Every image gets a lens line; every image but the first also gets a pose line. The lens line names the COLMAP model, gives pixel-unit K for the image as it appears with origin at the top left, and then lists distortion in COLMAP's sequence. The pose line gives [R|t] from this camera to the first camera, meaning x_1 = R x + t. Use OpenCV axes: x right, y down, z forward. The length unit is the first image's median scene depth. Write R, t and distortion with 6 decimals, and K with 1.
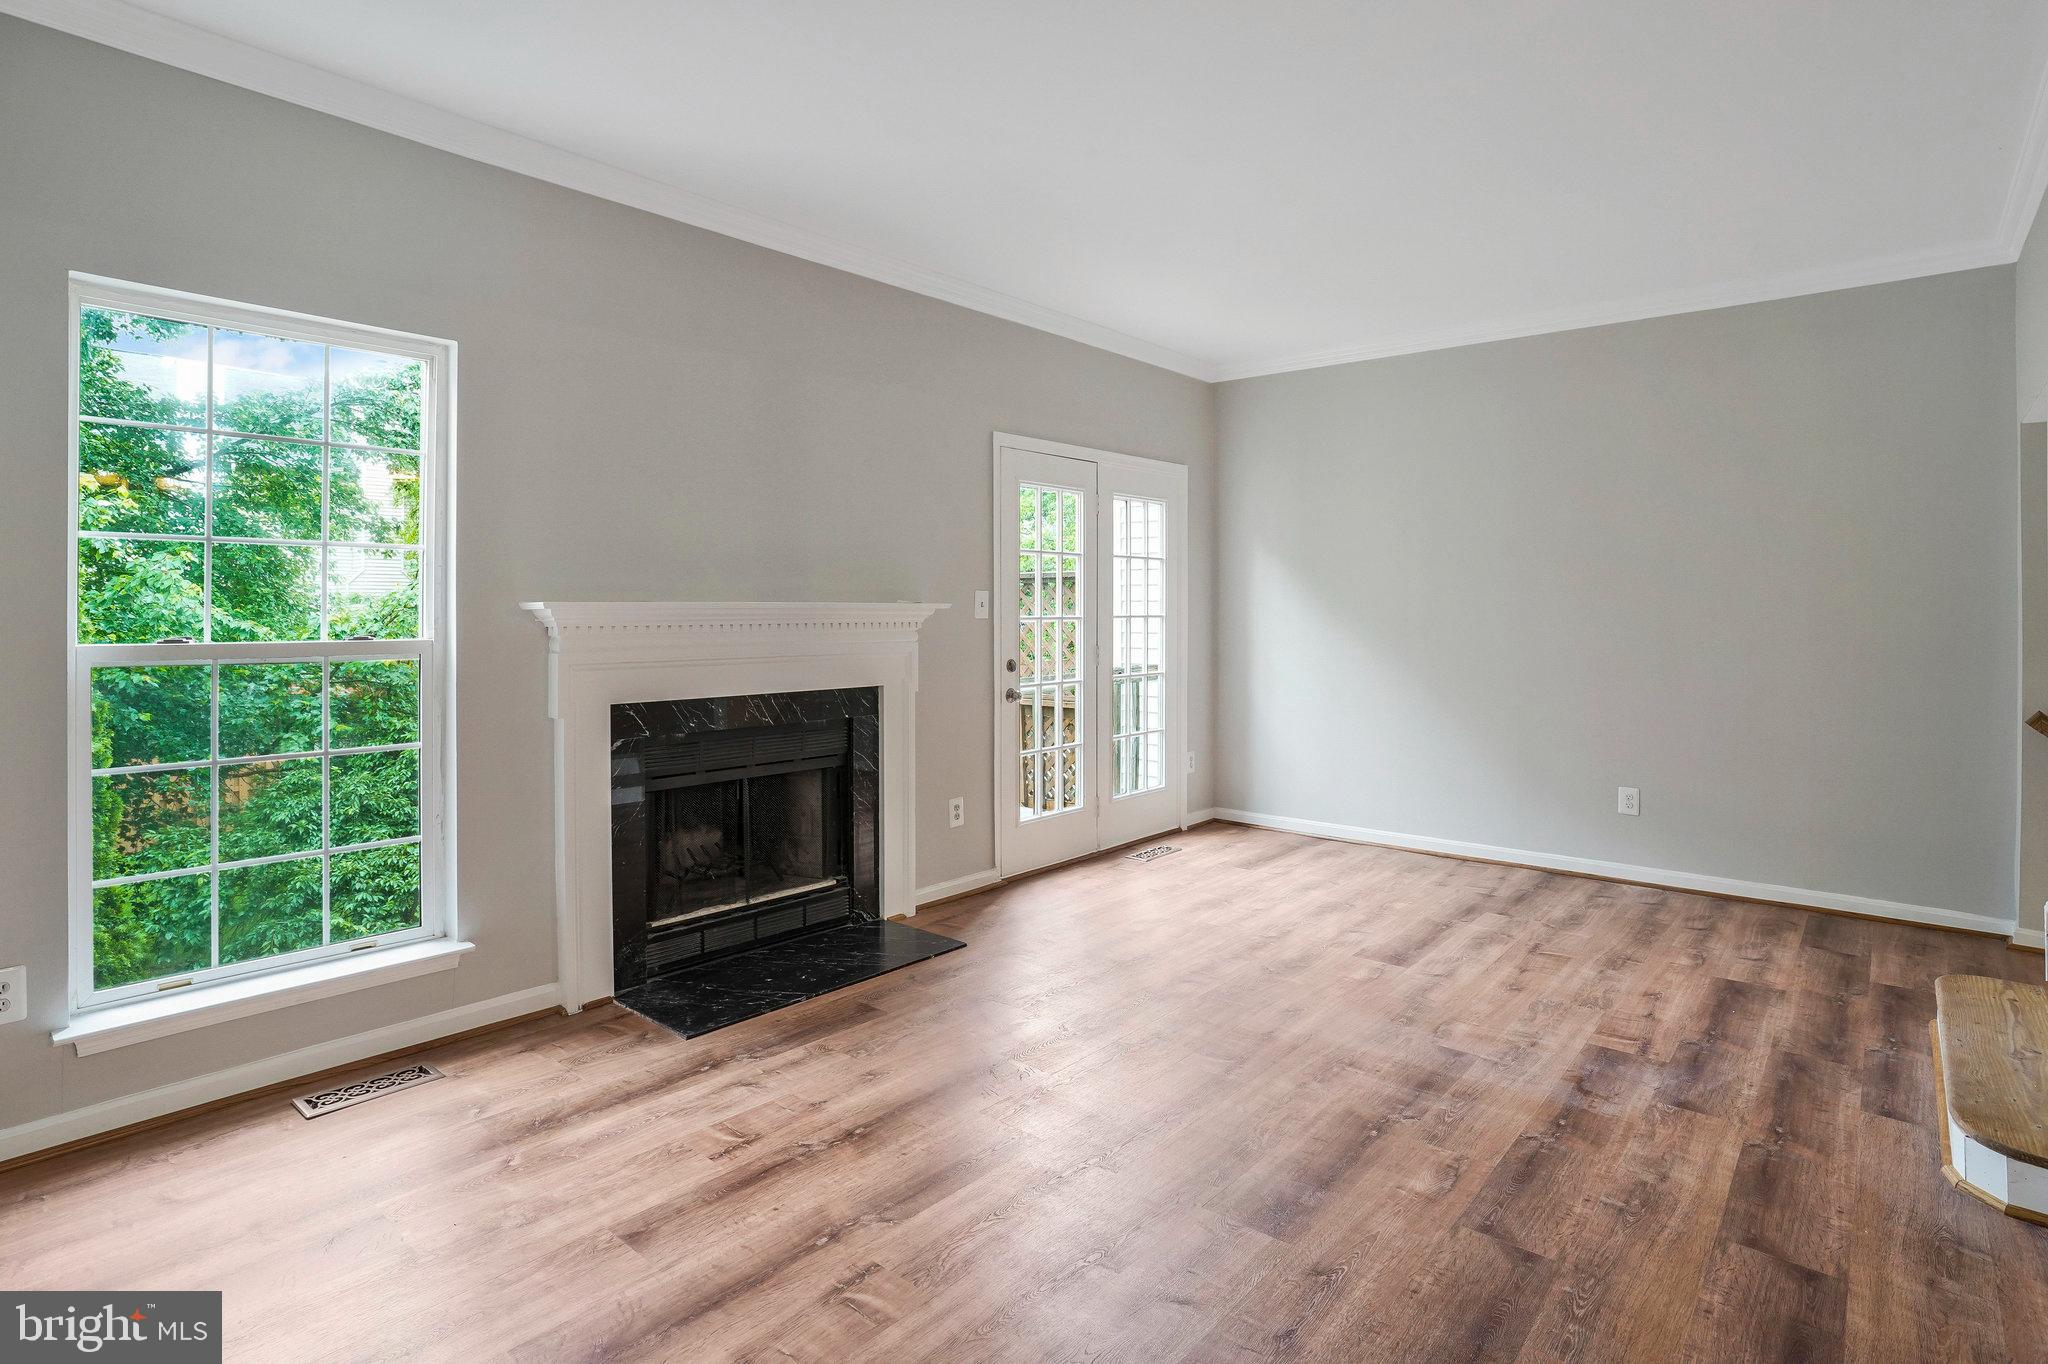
lens RADIAL K [[1027.7, 0, 1038.5], [0, 1027.7, 620.5], [0, 0, 1]] dist [-0.044456, 0.012992]
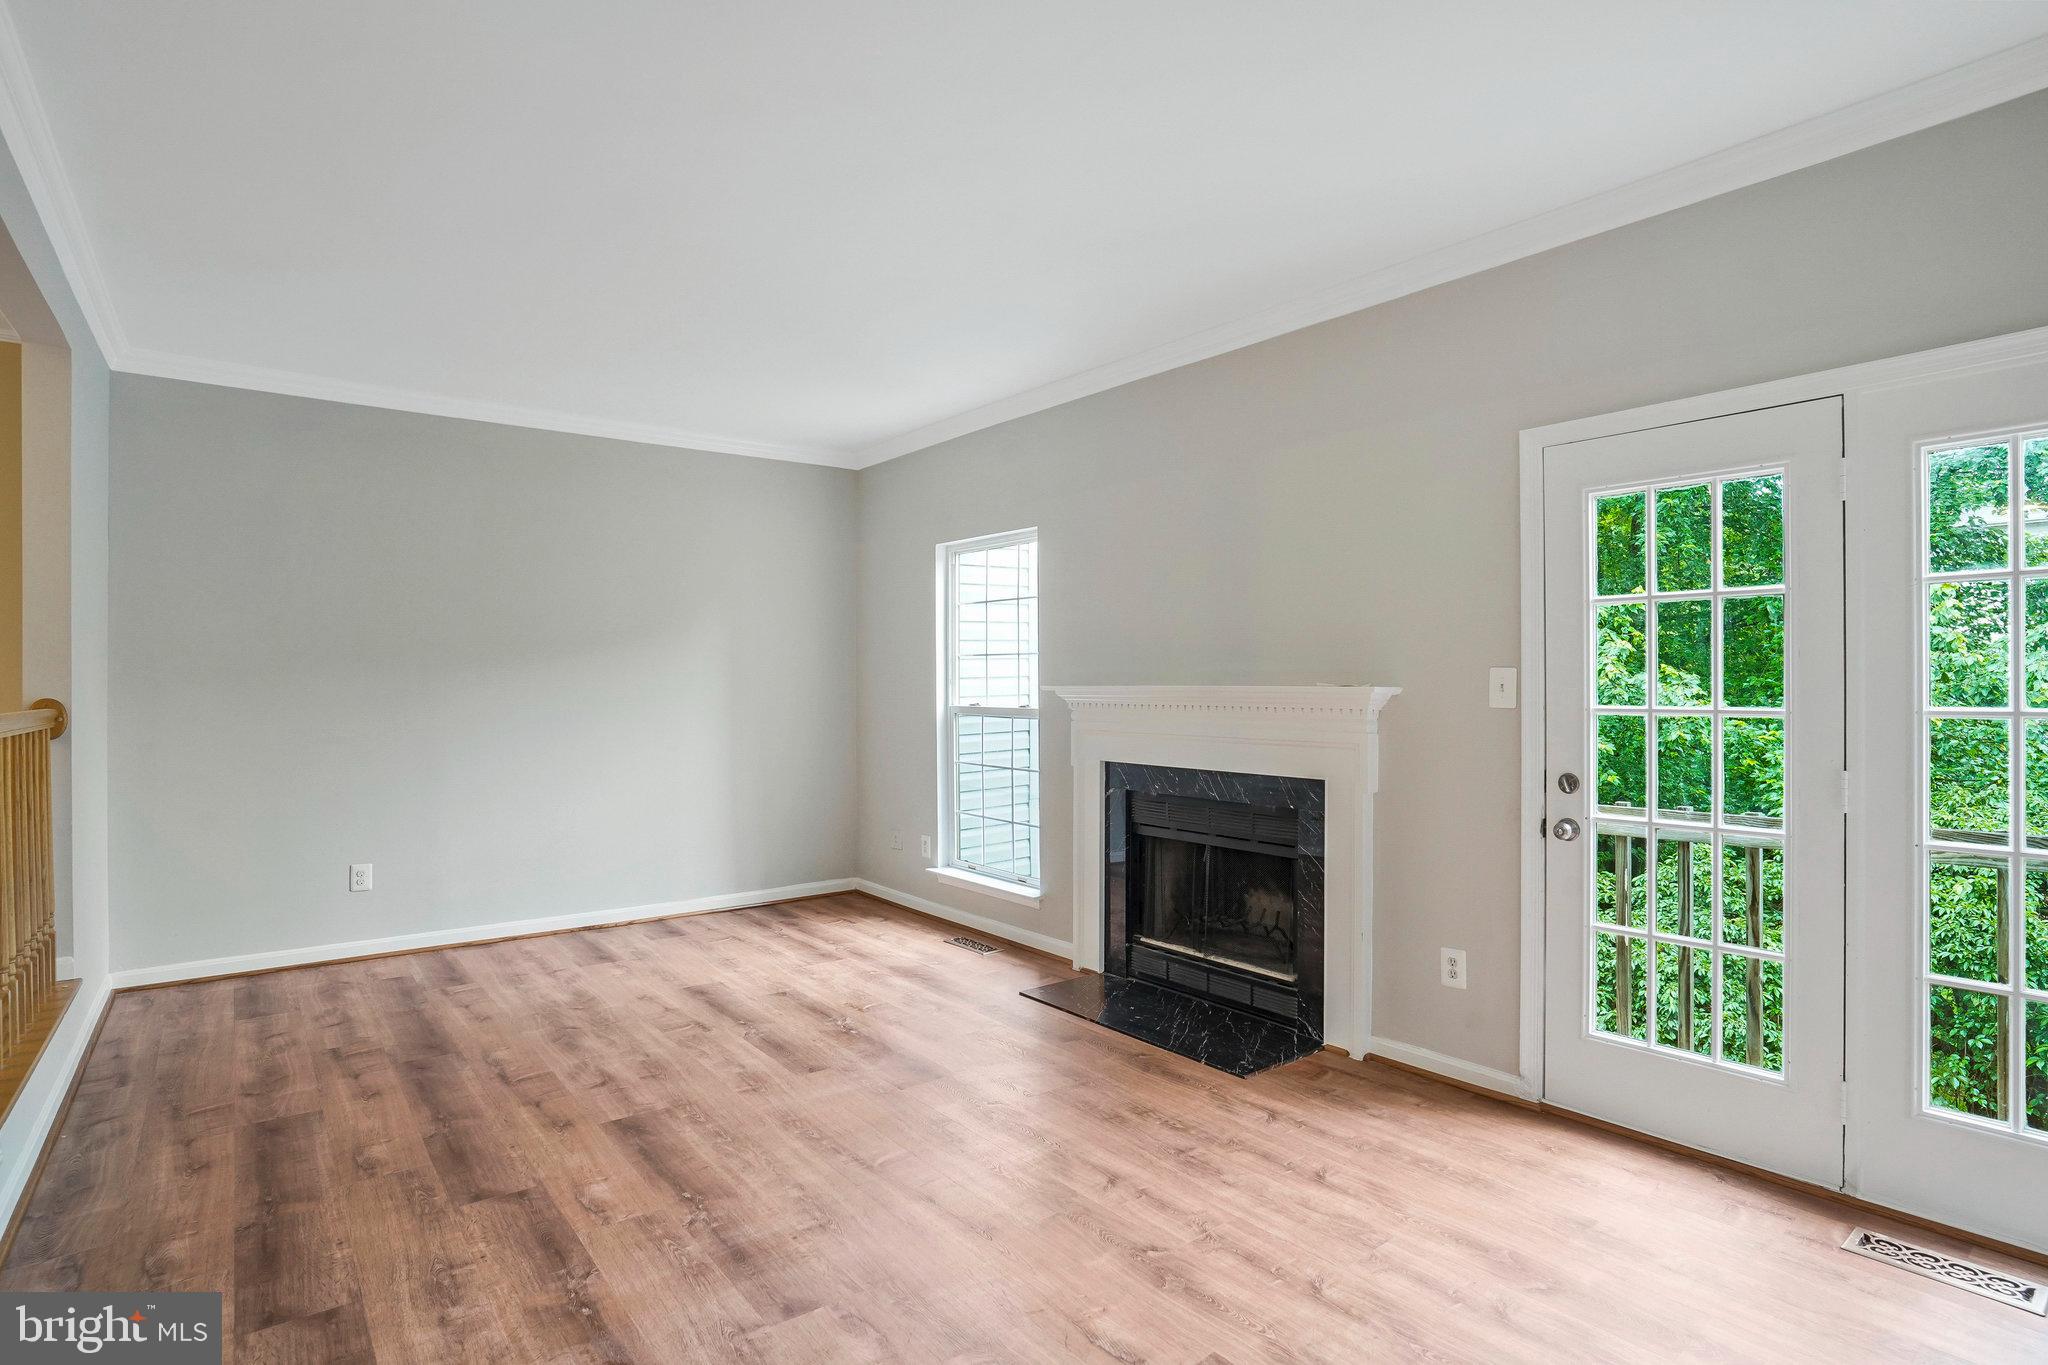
lens RADIAL K [[1027.7, 0, 1015.1], [0, 1027.7, 683.2], [0, 0, 1]] dist [-0.044456, 0.012992]
pose [[-0.204229, -0.014435, -0.978817, 1.095468], [-0.010631, 0.999865, -0.012527, -0.007383], [0.978865, 0.007847, -0.204355, 1.309949]]
